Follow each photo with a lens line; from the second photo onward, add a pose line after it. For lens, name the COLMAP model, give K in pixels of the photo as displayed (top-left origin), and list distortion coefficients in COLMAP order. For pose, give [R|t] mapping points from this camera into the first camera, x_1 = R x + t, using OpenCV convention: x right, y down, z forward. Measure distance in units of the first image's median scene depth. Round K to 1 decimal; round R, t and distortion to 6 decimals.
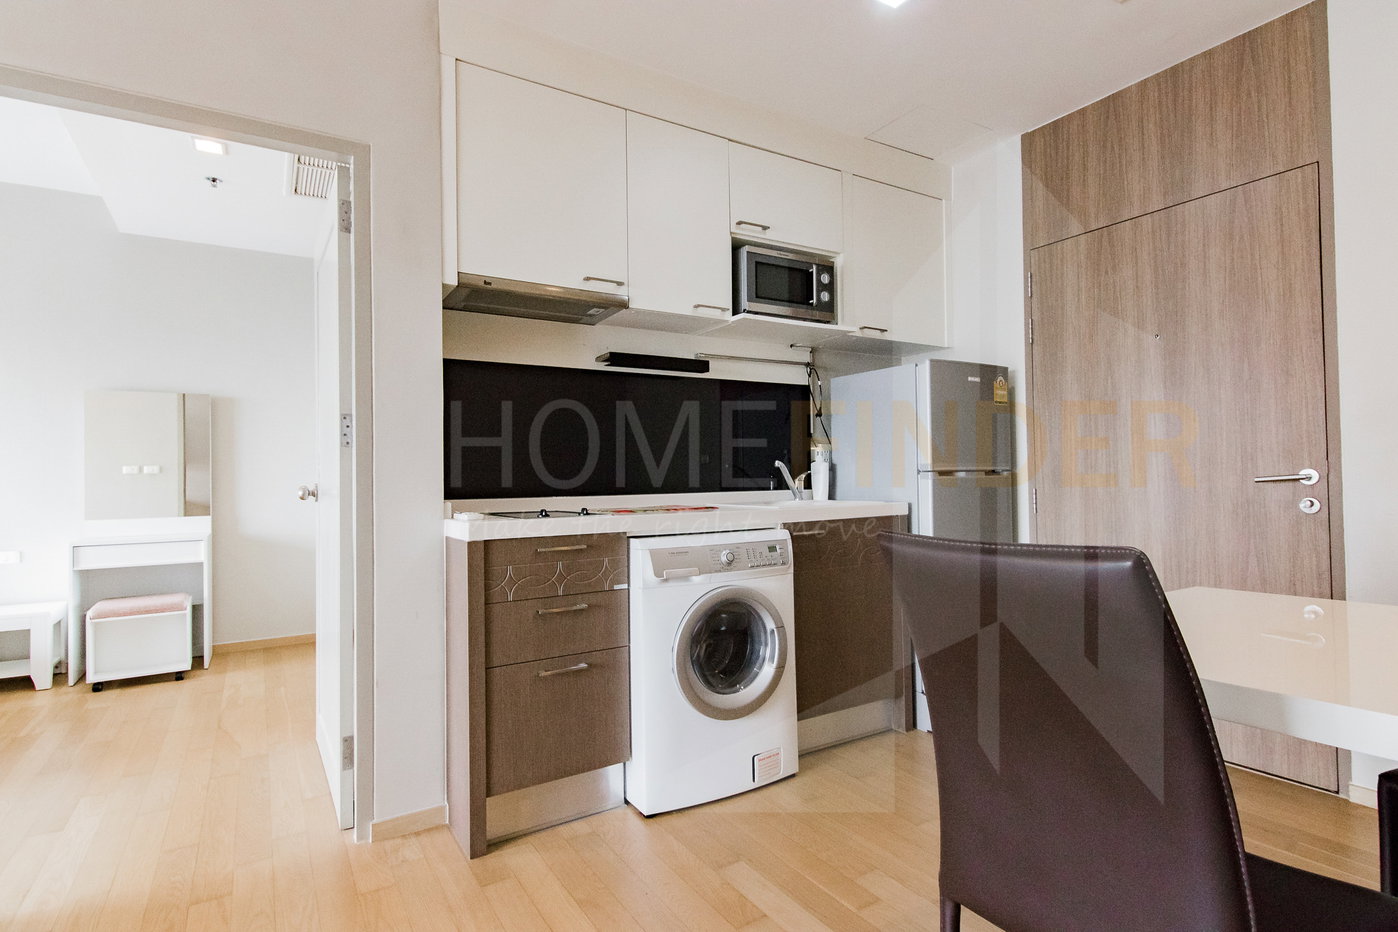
lens RADIAL K [[704.2, 0, 694.3], [0, 704.2, 466.3], [0, 0, 1]] dist [0.028953, -0.022079]
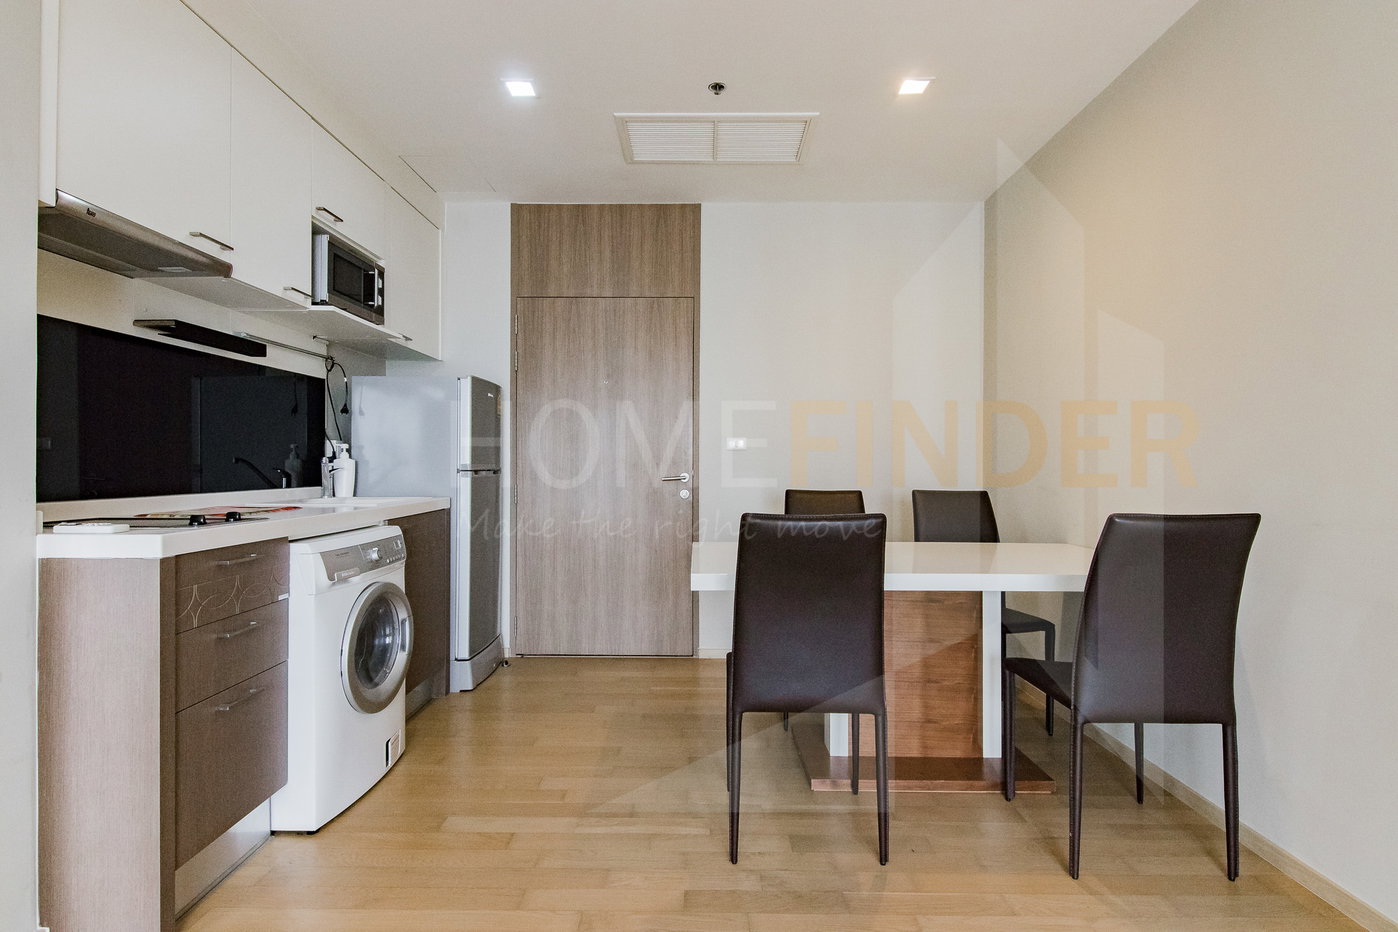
lens RADIAL K [[704.2, 0, 694.3], [0, 704.2, 466.3], [0, 0, 1]] dist [0.028953, -0.022079]
pose [[0.533488, 0.016400, 0.845648, -0.516507], [-0.027419, 0.999622, -0.002089, -0.008750], [-0.845363, -0.022072, 0.533736, 0.056291]]
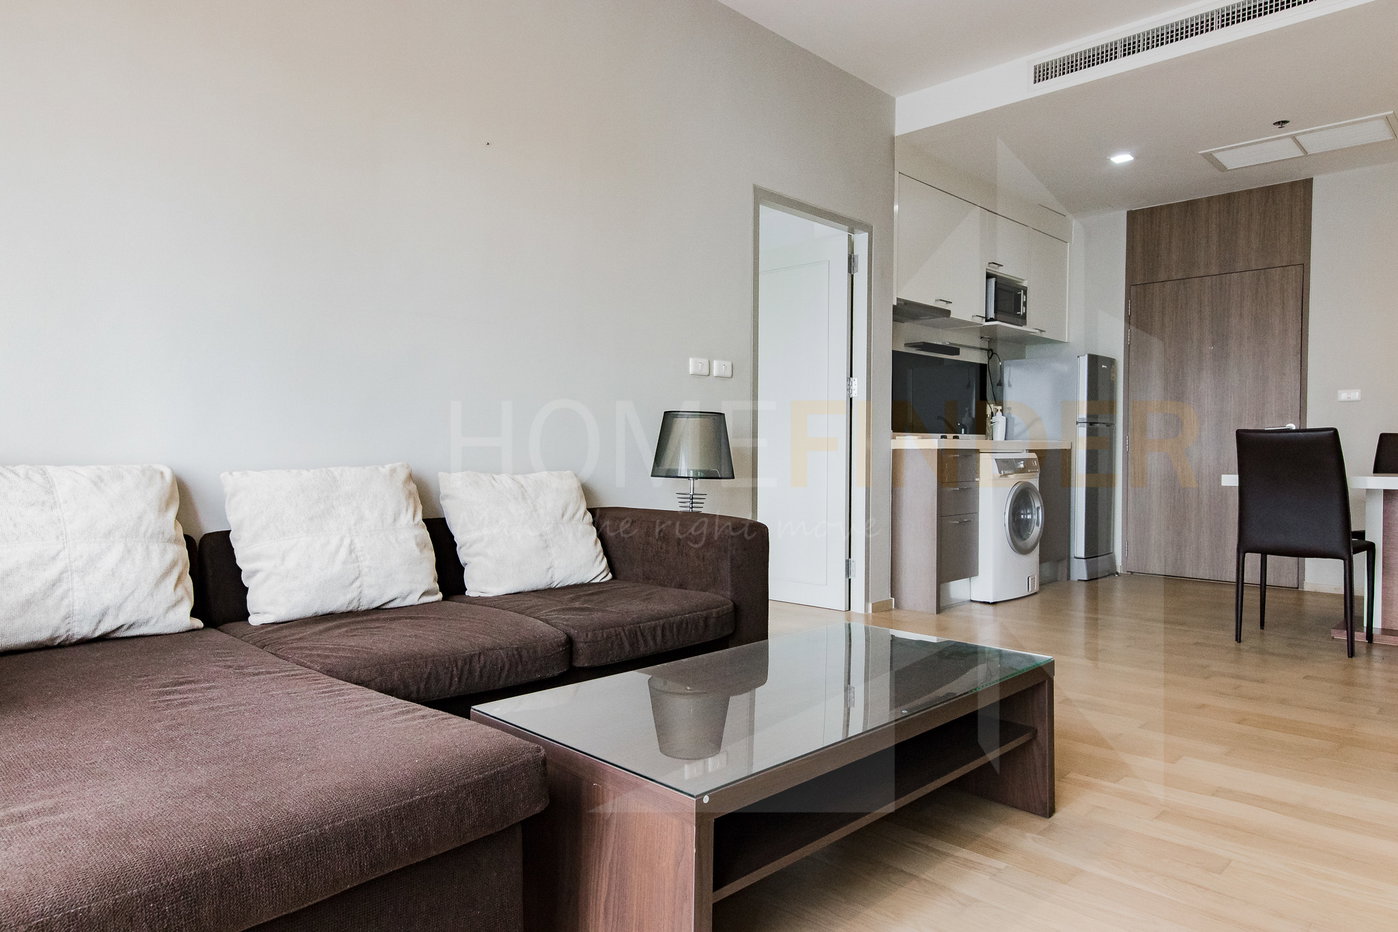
lens RADIAL K [[897.4, 0, 675.7], [0, 897.4, 467.2], [0, 0, 1]] dist [0.019806, -0.003796]
pose [[0.971623, 0.014499, 0.236090, -1.197092], [-0.022914, 0.999195, 0.032938, 0.070293], [-0.235422, -0.037413, 0.971173, -0.893568]]
